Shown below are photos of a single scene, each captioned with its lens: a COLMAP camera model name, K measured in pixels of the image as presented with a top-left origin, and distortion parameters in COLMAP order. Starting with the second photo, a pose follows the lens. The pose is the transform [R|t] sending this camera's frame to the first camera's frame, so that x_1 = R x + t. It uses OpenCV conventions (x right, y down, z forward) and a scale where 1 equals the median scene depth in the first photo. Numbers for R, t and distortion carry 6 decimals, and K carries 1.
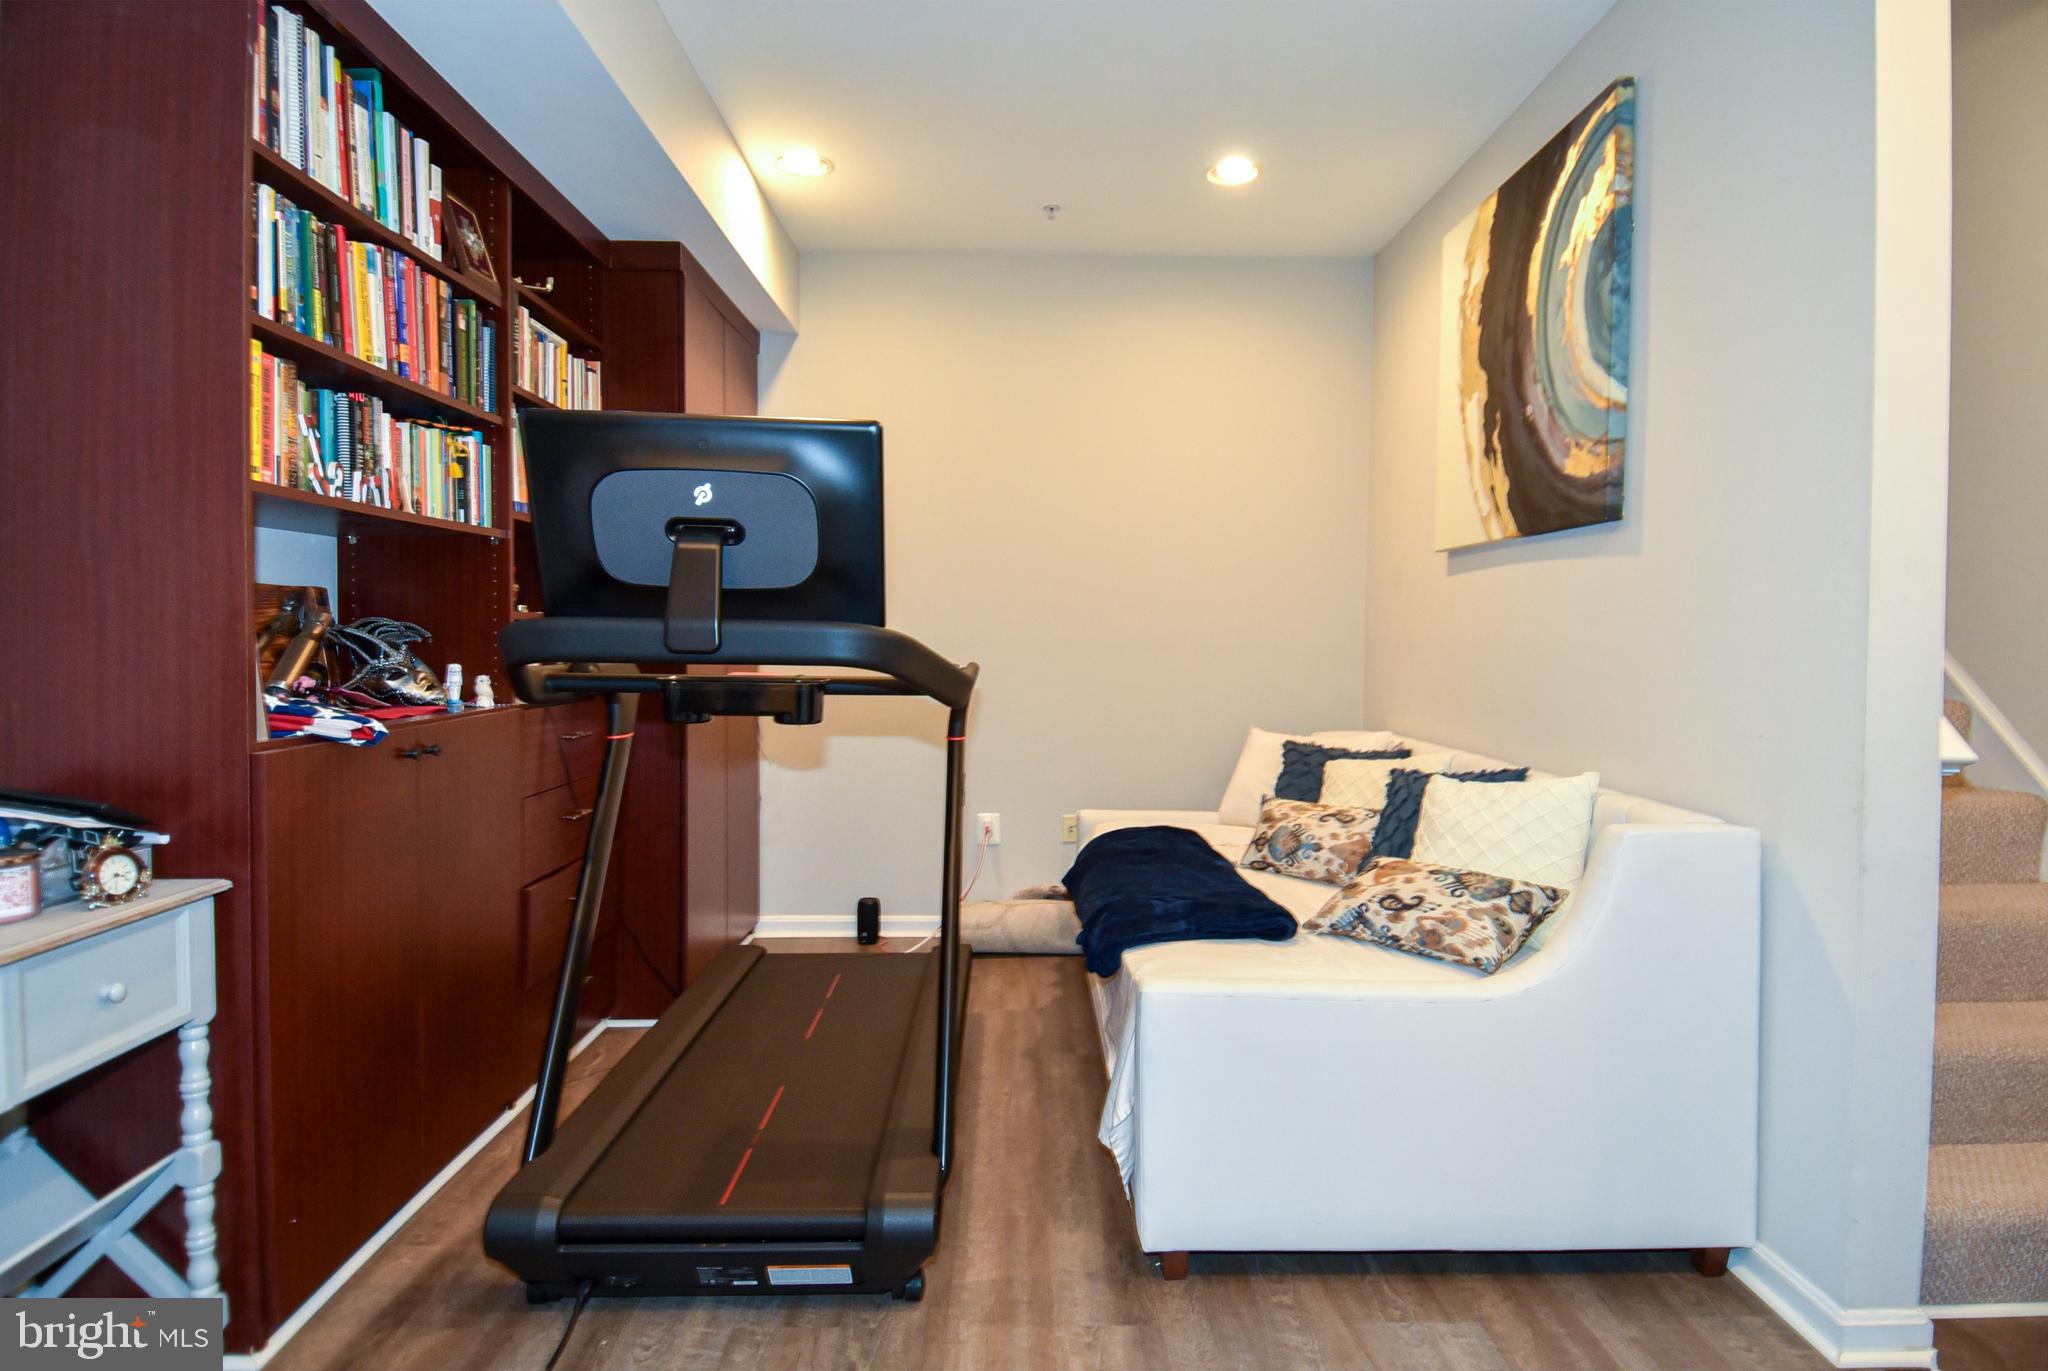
lens RADIAL K [[1099.4, 0, 1026.7], [0, 1099.4, 670.1], [0, 0, 1]] dist [0.054344, -0.055745]
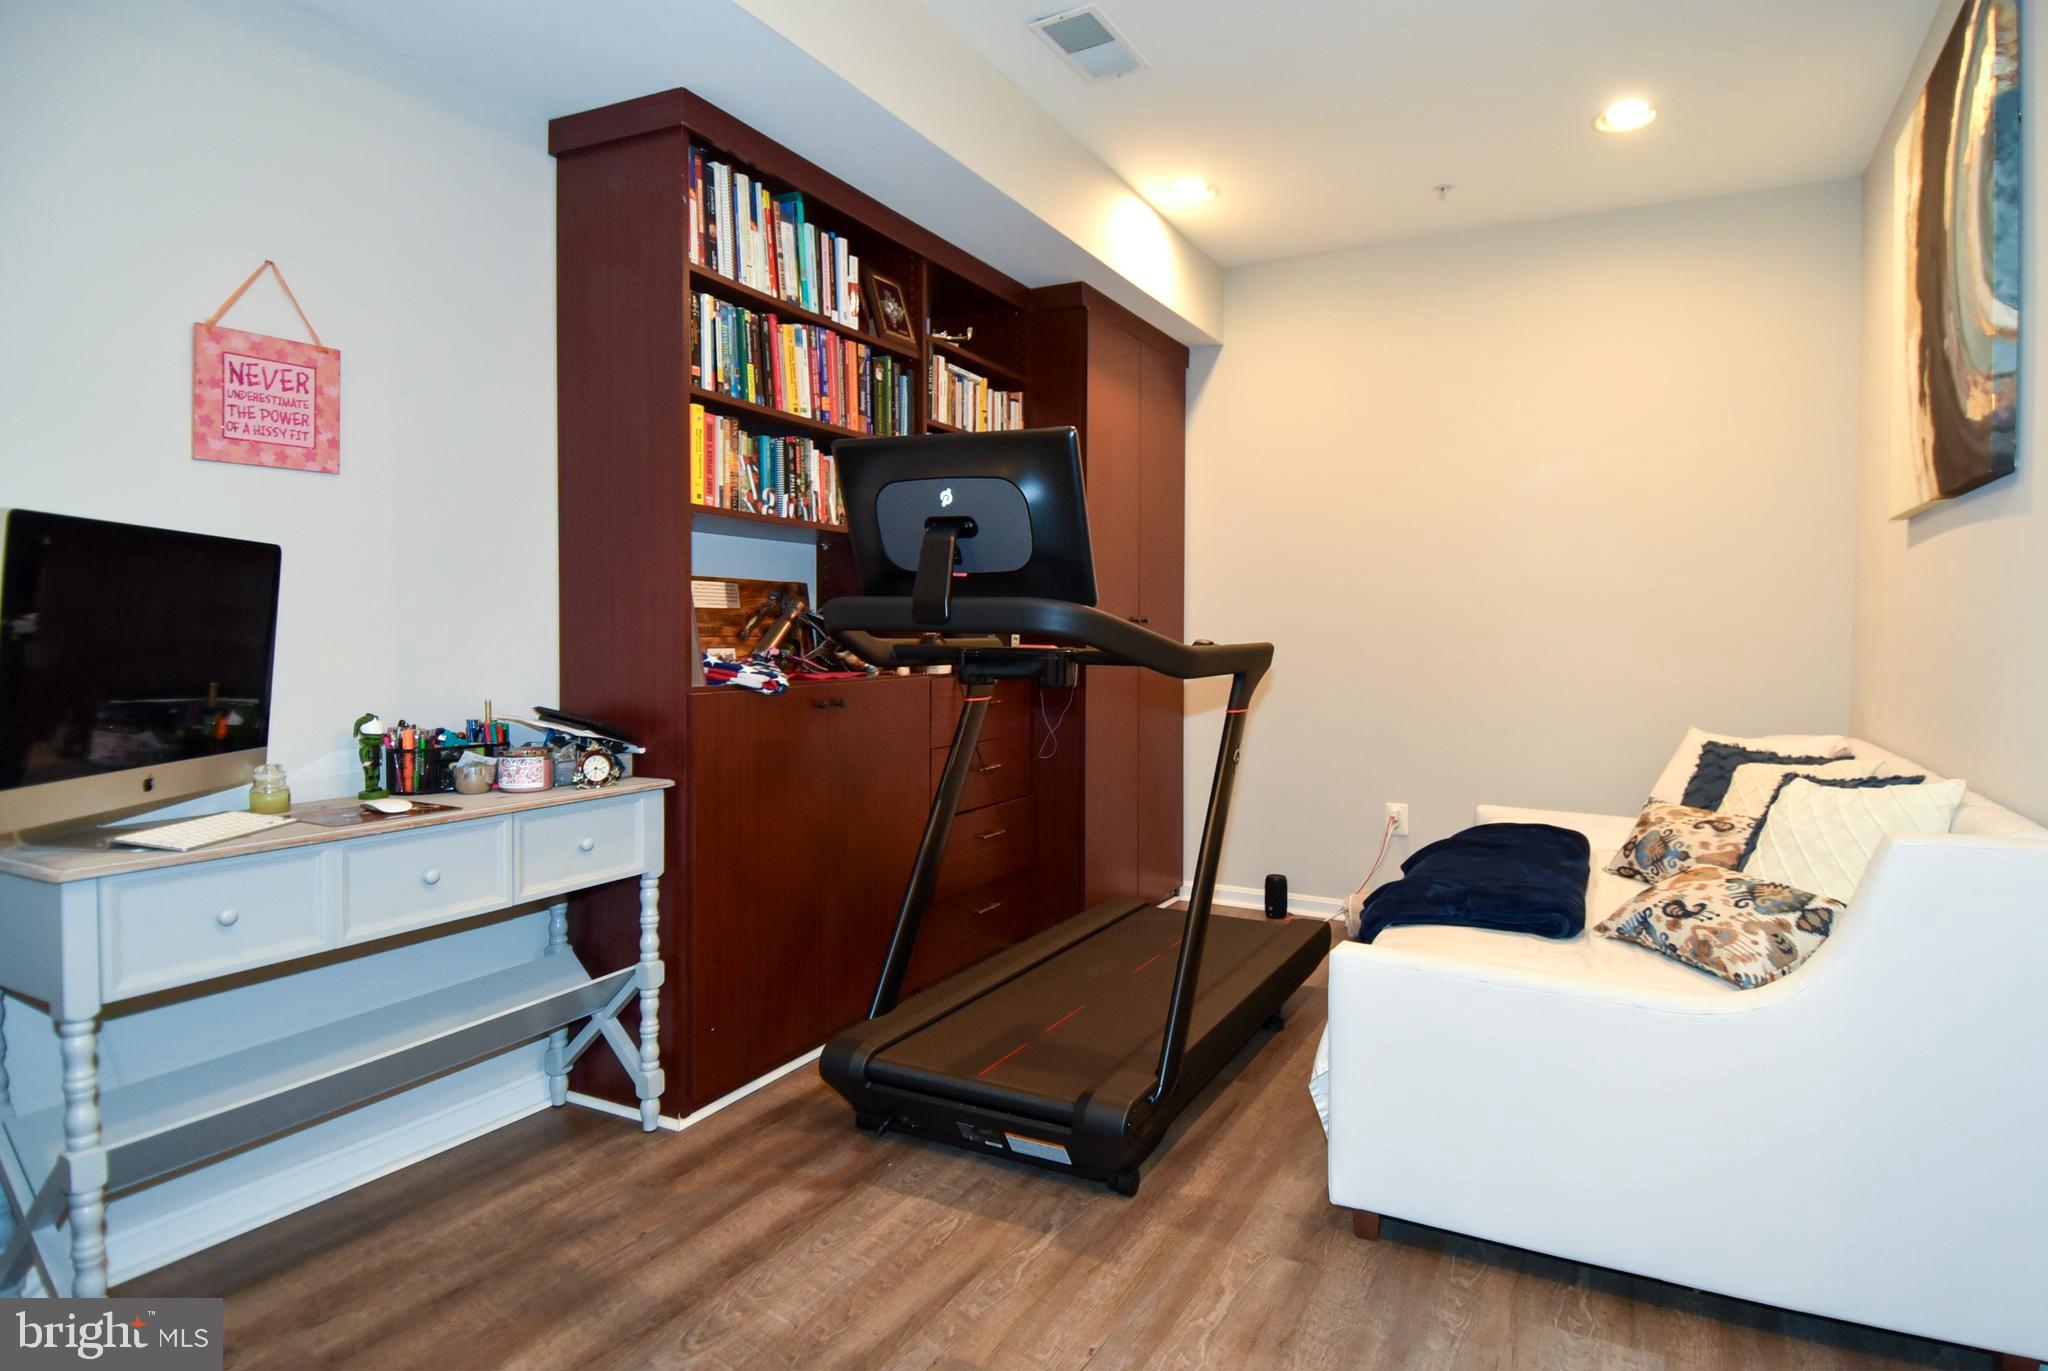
lens RADIAL K [[1049.8, 0, 1022.8], [0, 1049.8, 665.6], [0, 0, 1]] dist [0.058312, -0.048094]
pose [[0.893001, 0.020983, -0.449565, 0.247592], [-0.020221, 0.999774, 0.006497, 0.016891], [0.449600, 0.003289, 0.893224, -0.019503]]
